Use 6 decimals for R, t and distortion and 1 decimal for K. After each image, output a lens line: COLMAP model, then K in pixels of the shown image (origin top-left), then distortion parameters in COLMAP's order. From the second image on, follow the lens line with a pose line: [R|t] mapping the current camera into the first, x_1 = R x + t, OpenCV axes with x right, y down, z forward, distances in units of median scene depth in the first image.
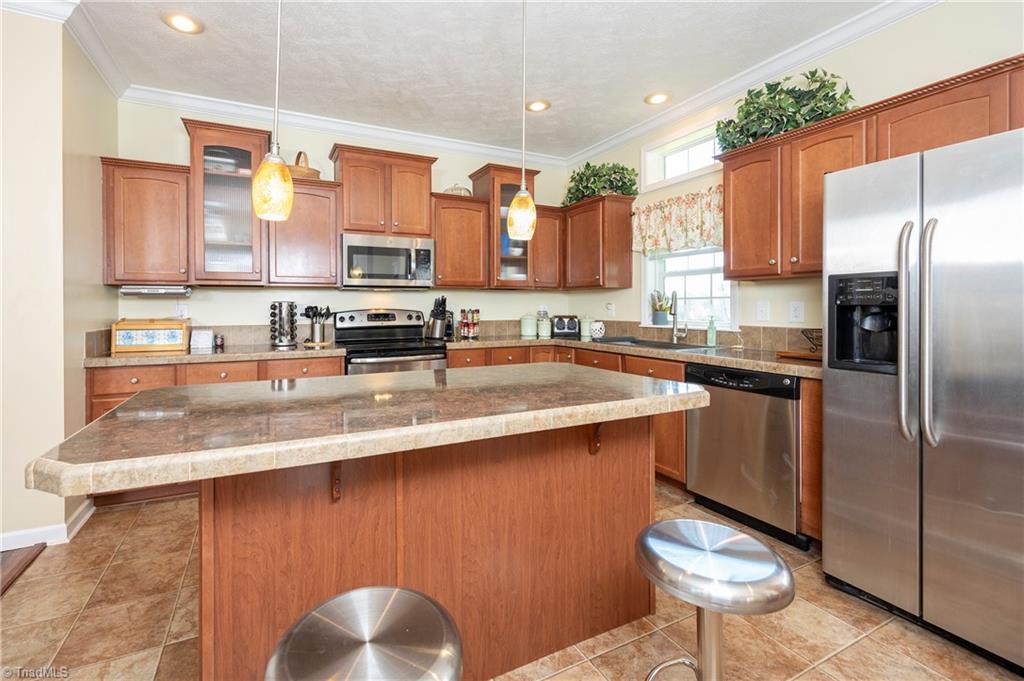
lens RADIAL K [[439.2, 0, 484.8], [0, 439.2, 310.1], [0, 0, 1]] dist [0.008633, -0.000243]
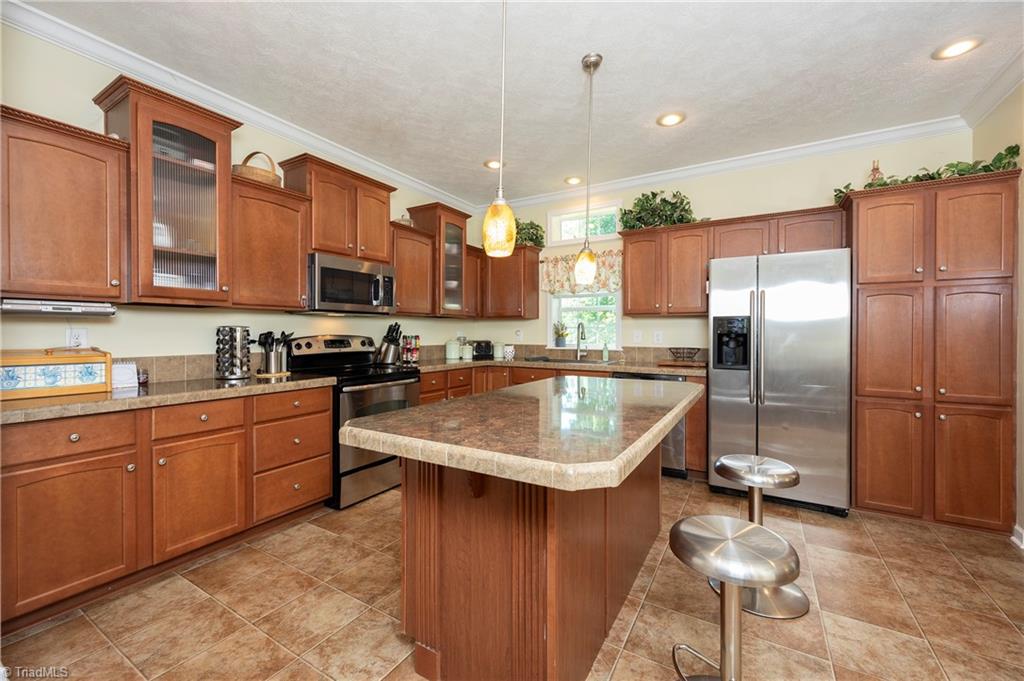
lens RADIAL K [[410.3, 0, 513.7], [0, 410.3, 336.2], [0, 0, 1]] dist [0.001224, 0.000372]
pose [[0.824770, -0.000636, 0.565467, -0.456489], [0.000224, 1.000000, 0.000798, -0.000732], [-0.565468, -0.000531, 0.824770, 0.054779]]
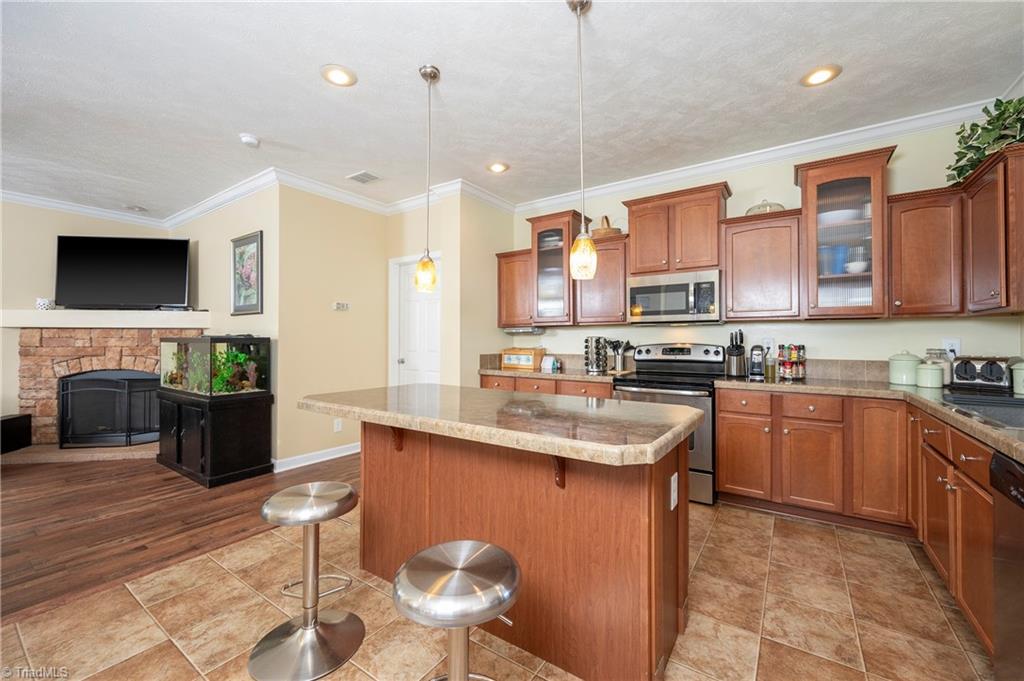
lens RADIAL K [[410.3, 0, 510.2], [0, 410.3, 340.6], [0, 0, 1]] dist [0.001224, 0.000372]
pose [[0.508793, 0.004221, -0.860878, 0.434005], [-0.011316, 0.999934, -0.001785, -0.003202], [0.860814, 0.010650, 0.508808, 0.180812]]
